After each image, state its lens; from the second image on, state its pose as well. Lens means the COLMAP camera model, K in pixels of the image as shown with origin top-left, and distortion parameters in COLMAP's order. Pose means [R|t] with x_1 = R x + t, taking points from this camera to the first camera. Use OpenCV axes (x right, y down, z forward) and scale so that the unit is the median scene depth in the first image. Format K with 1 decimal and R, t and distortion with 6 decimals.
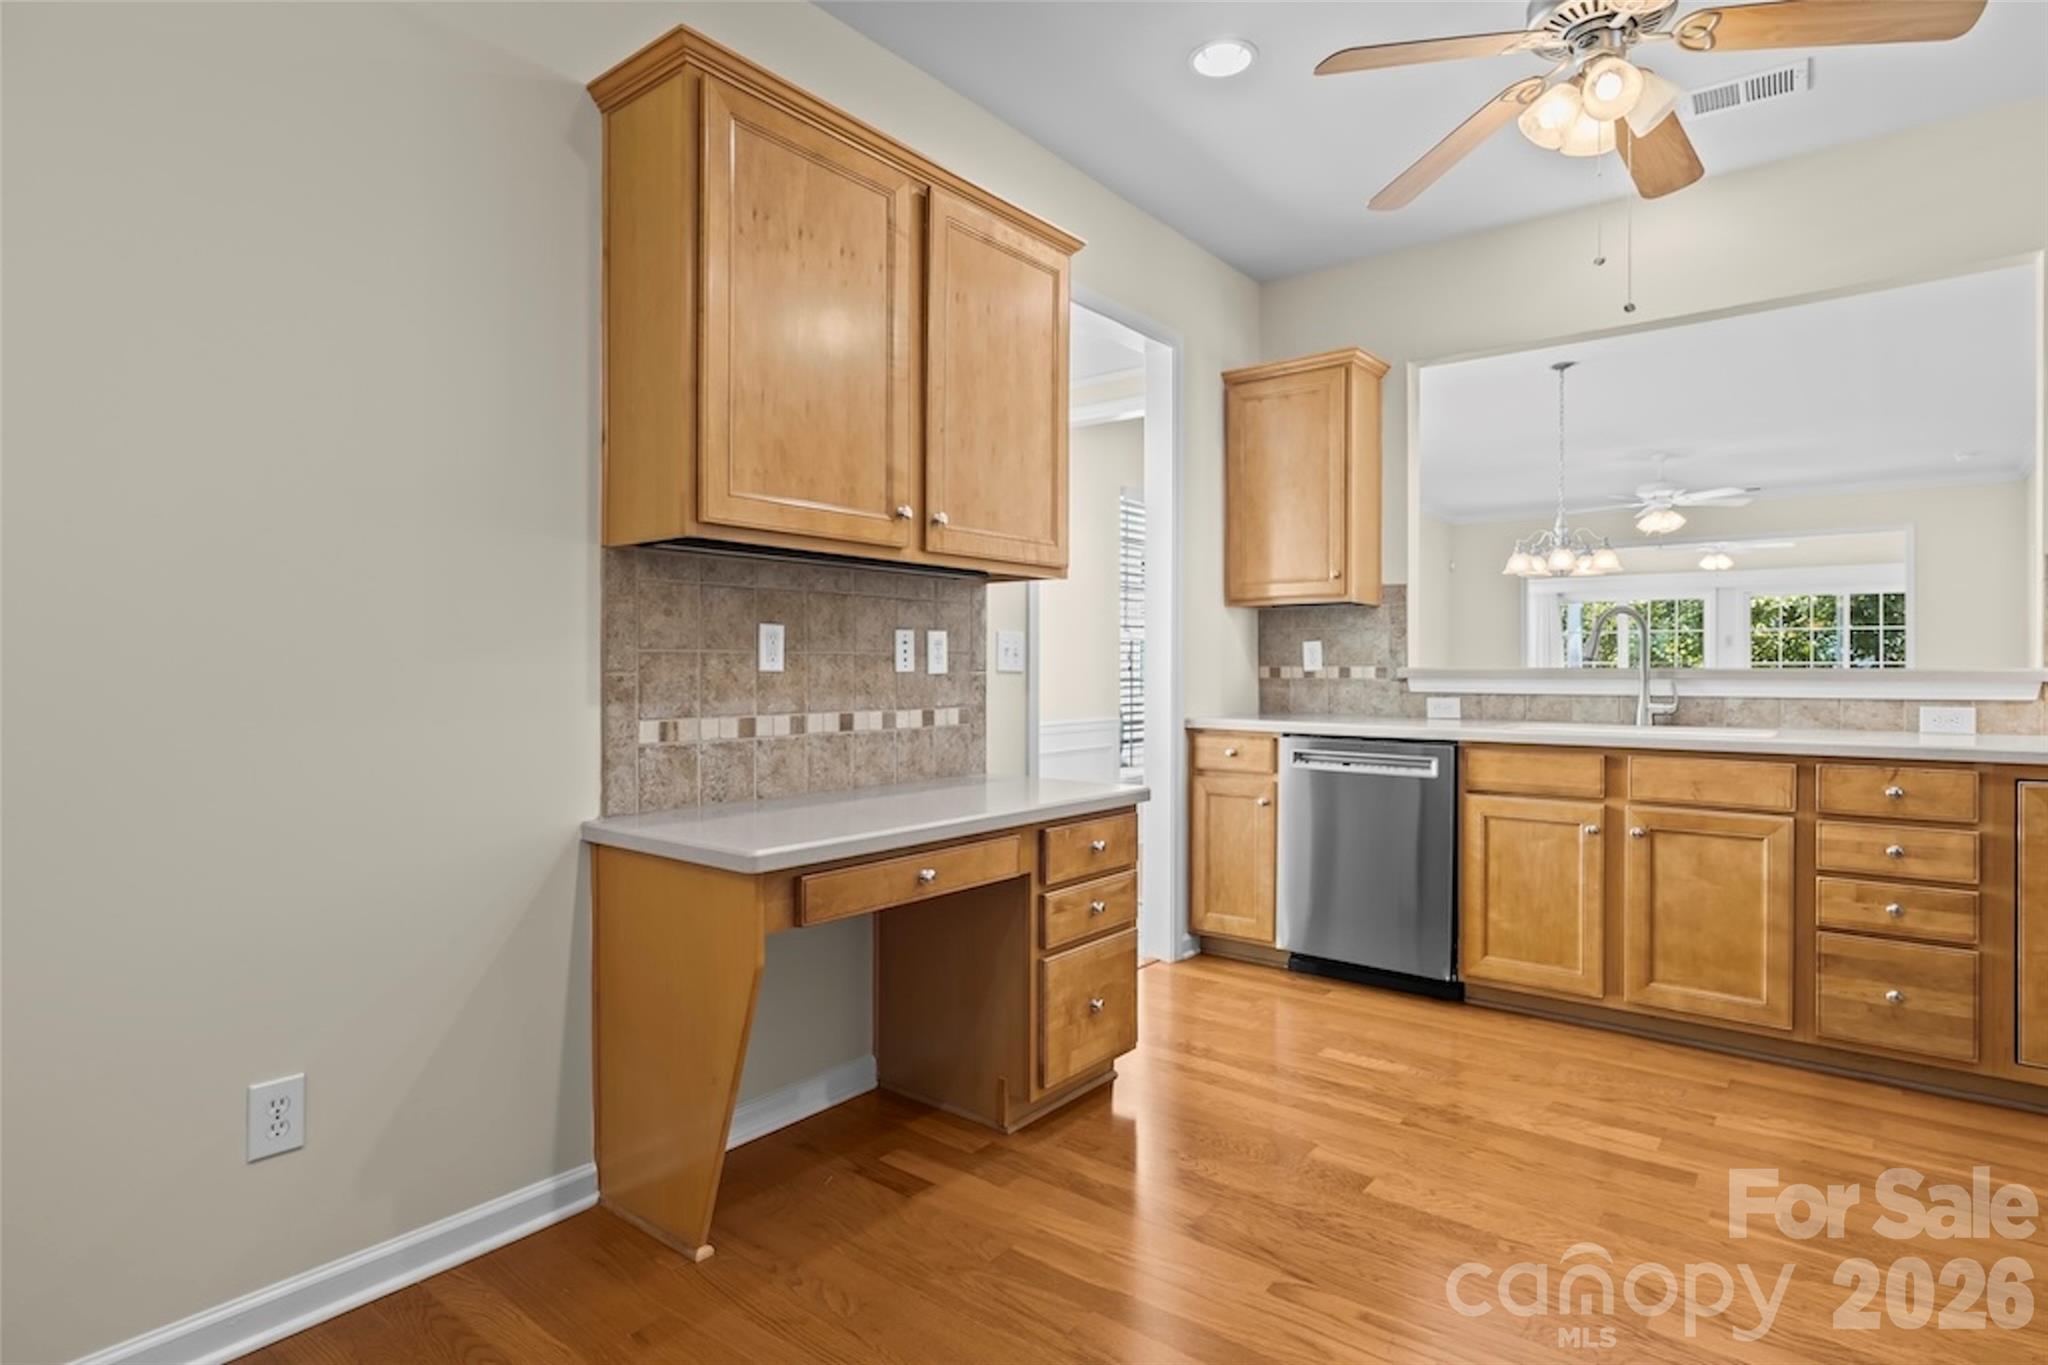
lens RADIAL K [[1055.5, 0, 1031.3], [0, 1055.5, 669.0], [0, 0, 1]] dist [0.003349, -0.003077]
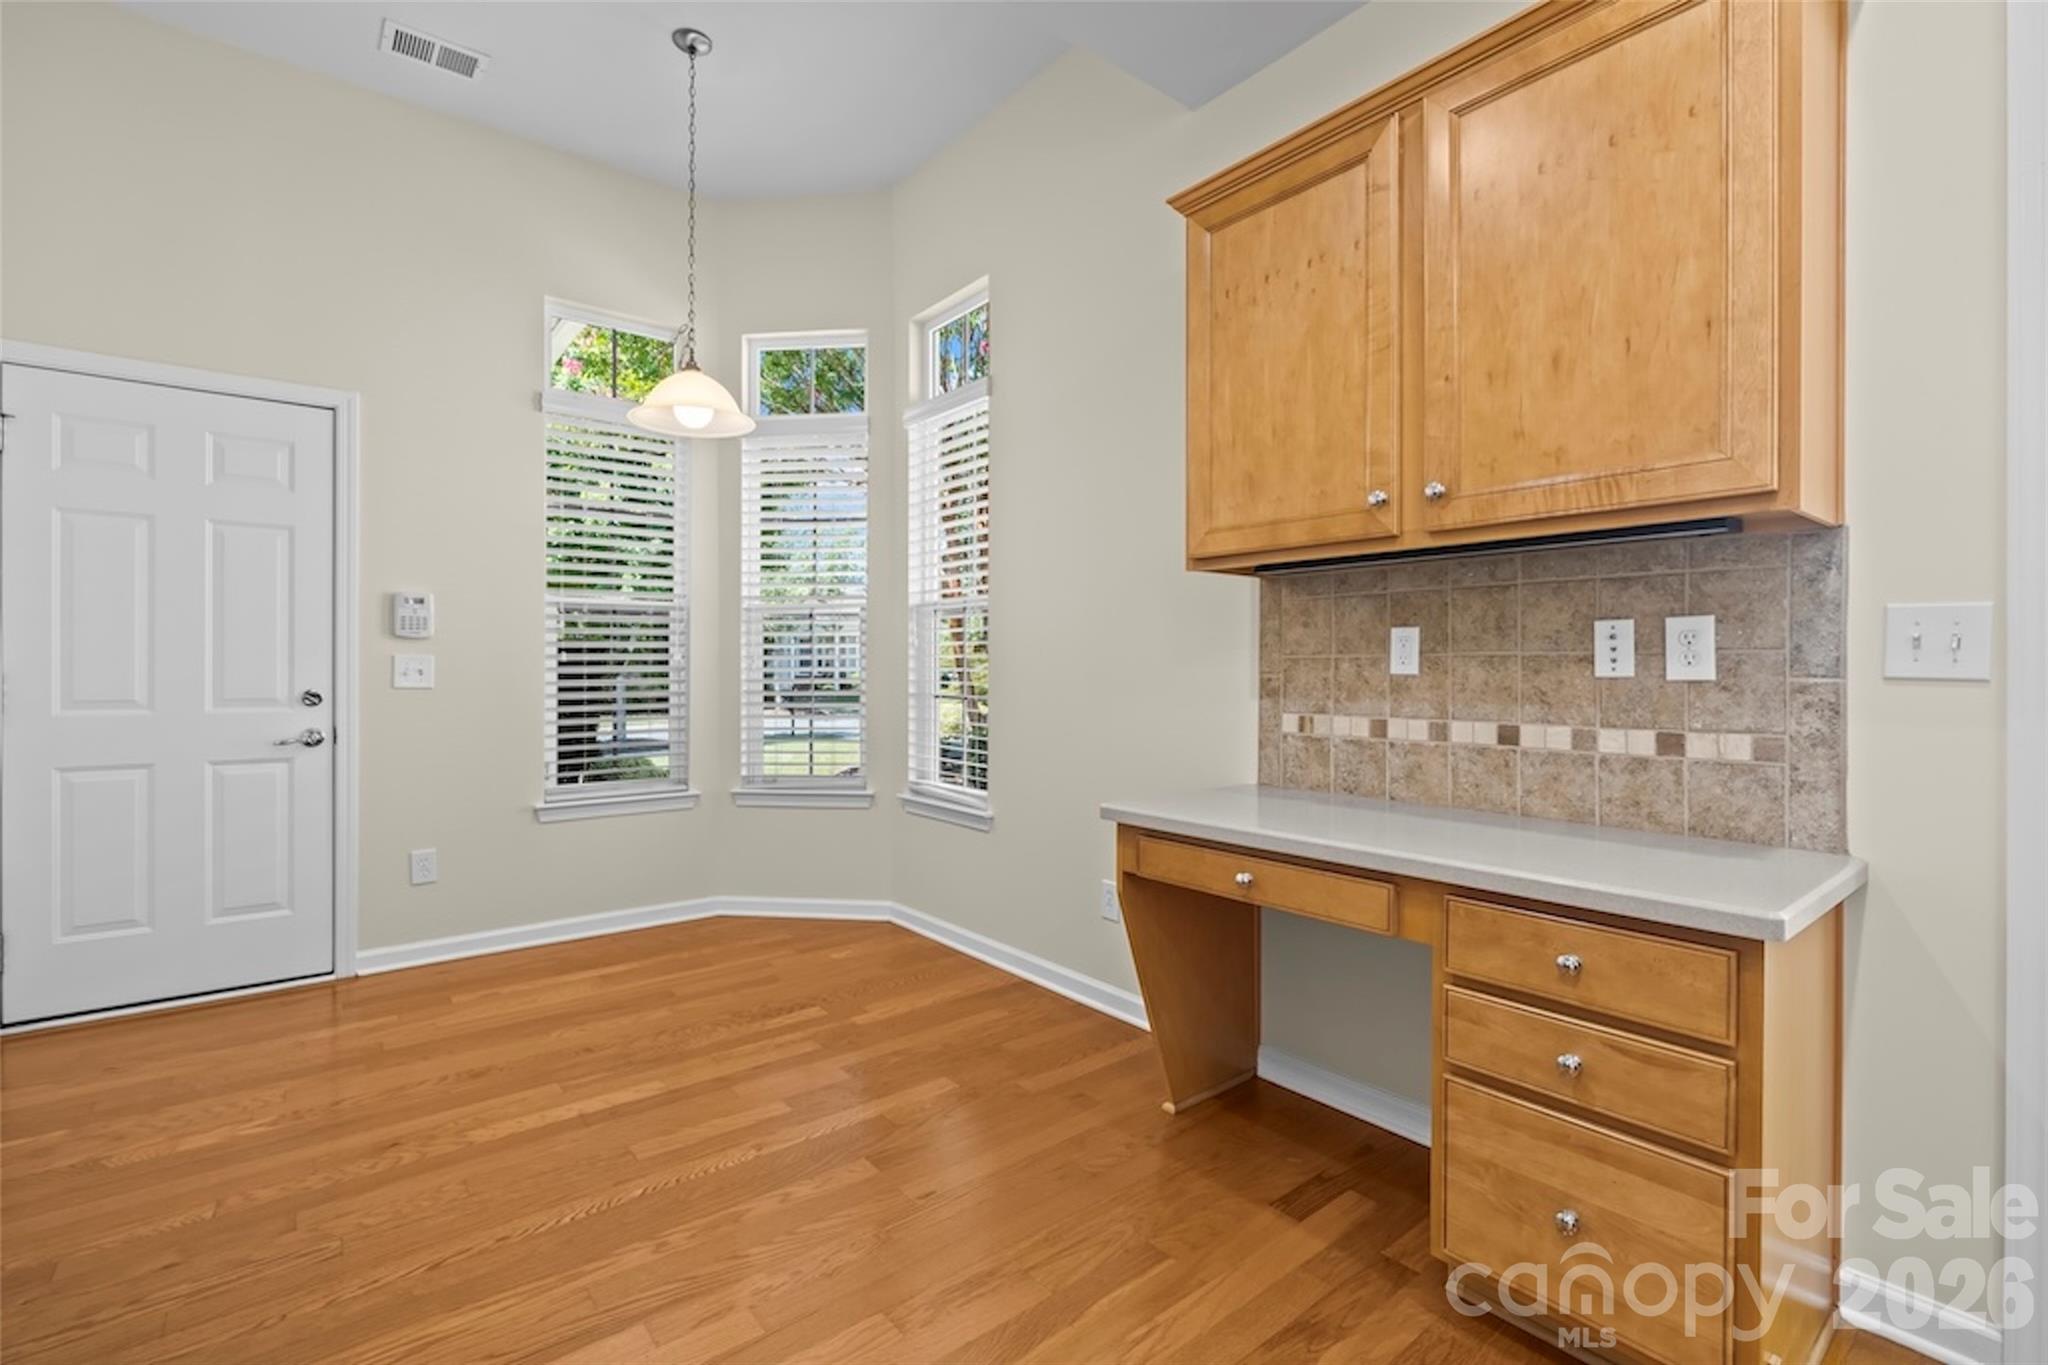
lens RADIAL K [[911.5, 0, 1029.6], [0, 911.5, 671.8], [0, 0, 1]] dist [-0.004754, 0.001486]
pose [[-0.204241, 0.000877, -0.978920, 0.651714], [-0.003846, 0.999991, 0.001699, -0.000557], [0.978913, 0.004112, -0.204236, 0.809511]]
